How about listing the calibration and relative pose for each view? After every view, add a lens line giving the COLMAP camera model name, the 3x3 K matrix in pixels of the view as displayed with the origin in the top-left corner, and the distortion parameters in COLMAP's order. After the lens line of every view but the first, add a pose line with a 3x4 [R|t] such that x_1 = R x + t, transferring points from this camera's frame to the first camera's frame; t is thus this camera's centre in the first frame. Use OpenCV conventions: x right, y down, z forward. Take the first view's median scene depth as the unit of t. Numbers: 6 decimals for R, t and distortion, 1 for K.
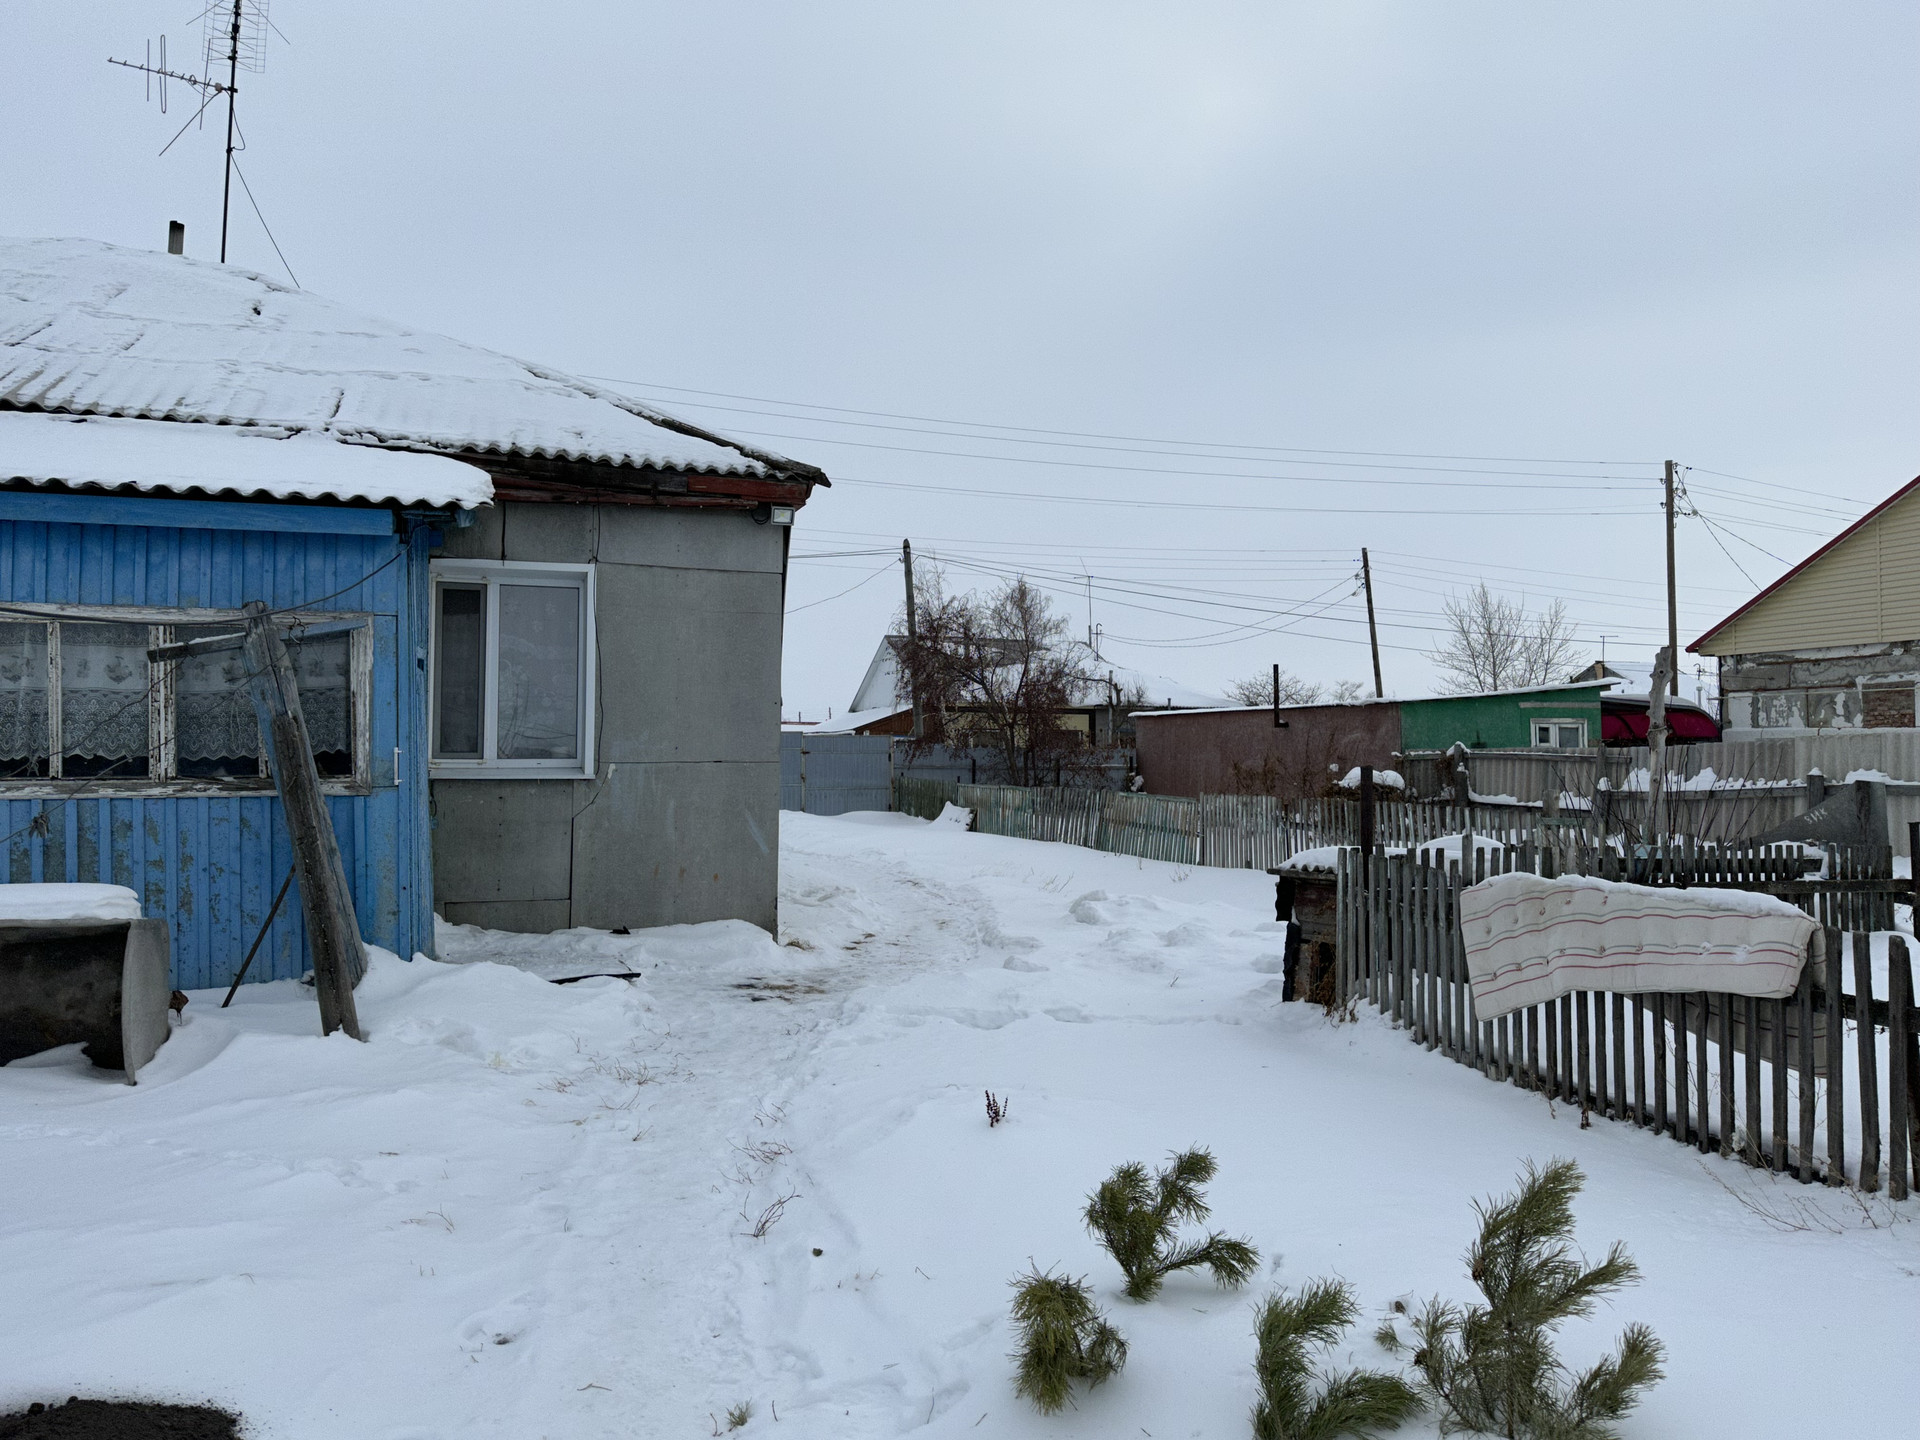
lens RADIAL K [[1338.1, 0, 961.1], [0, 1338.1, 734.3], [0, 0, 1]] dist [-0.000656, -0.004977]
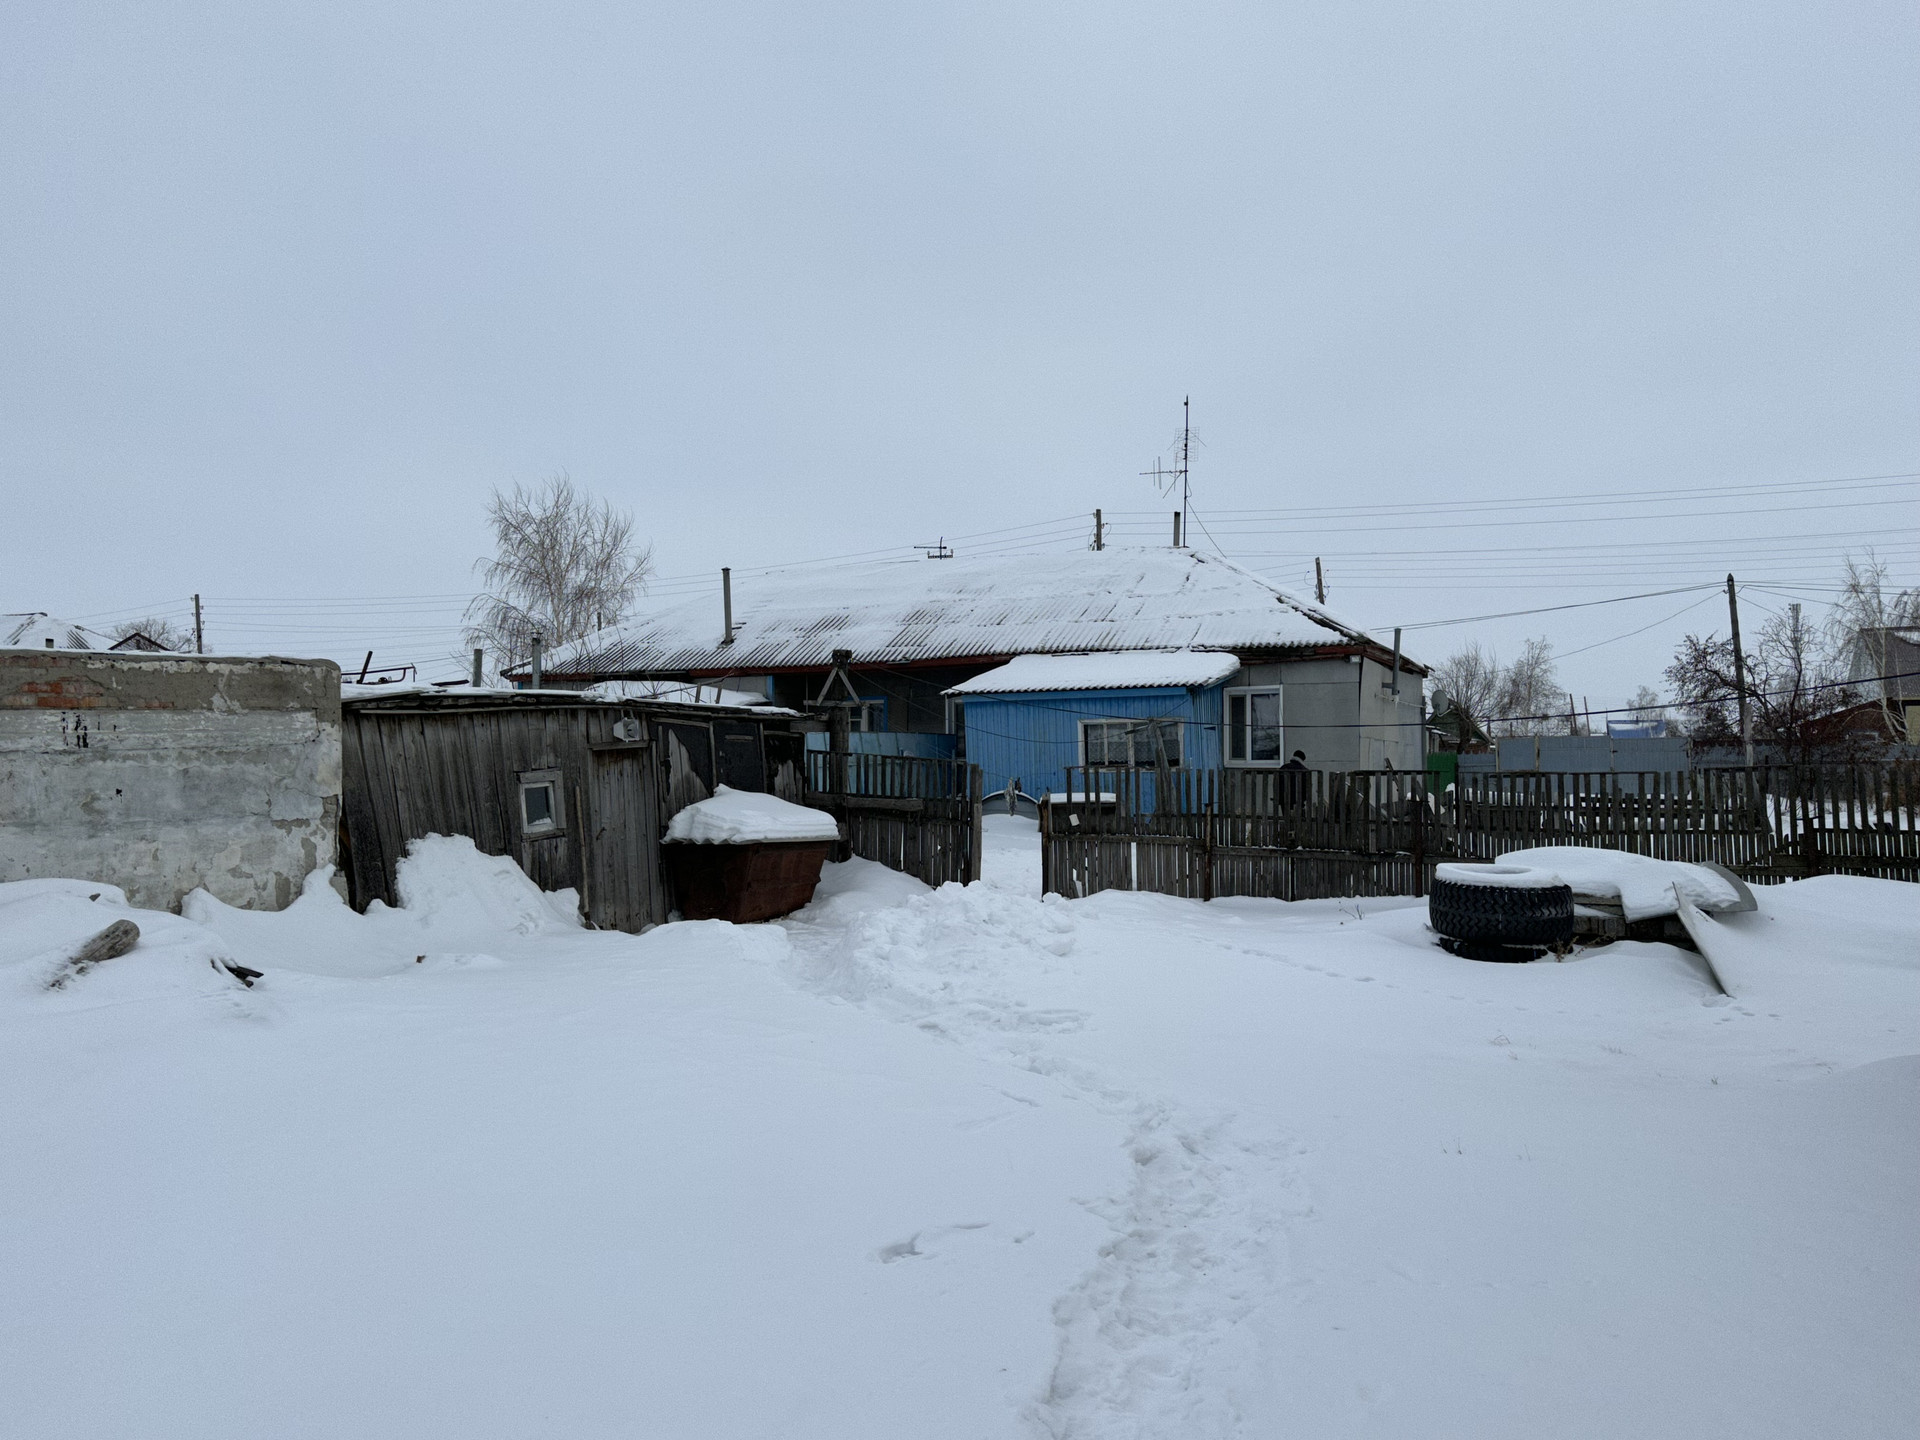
lens RADIAL K [[1455.2, 0, 960.7], [0, 1455.2, 721.0], [0, 0, 1]] dist [-0.001035, -0.000062]
pose [[0.716613, -0.028900, -0.696872, 1.318656], [0.024841, 0.999565, -0.015909, -0.028655], [0.697028, -0.005910, 0.717019, -1.548795]]
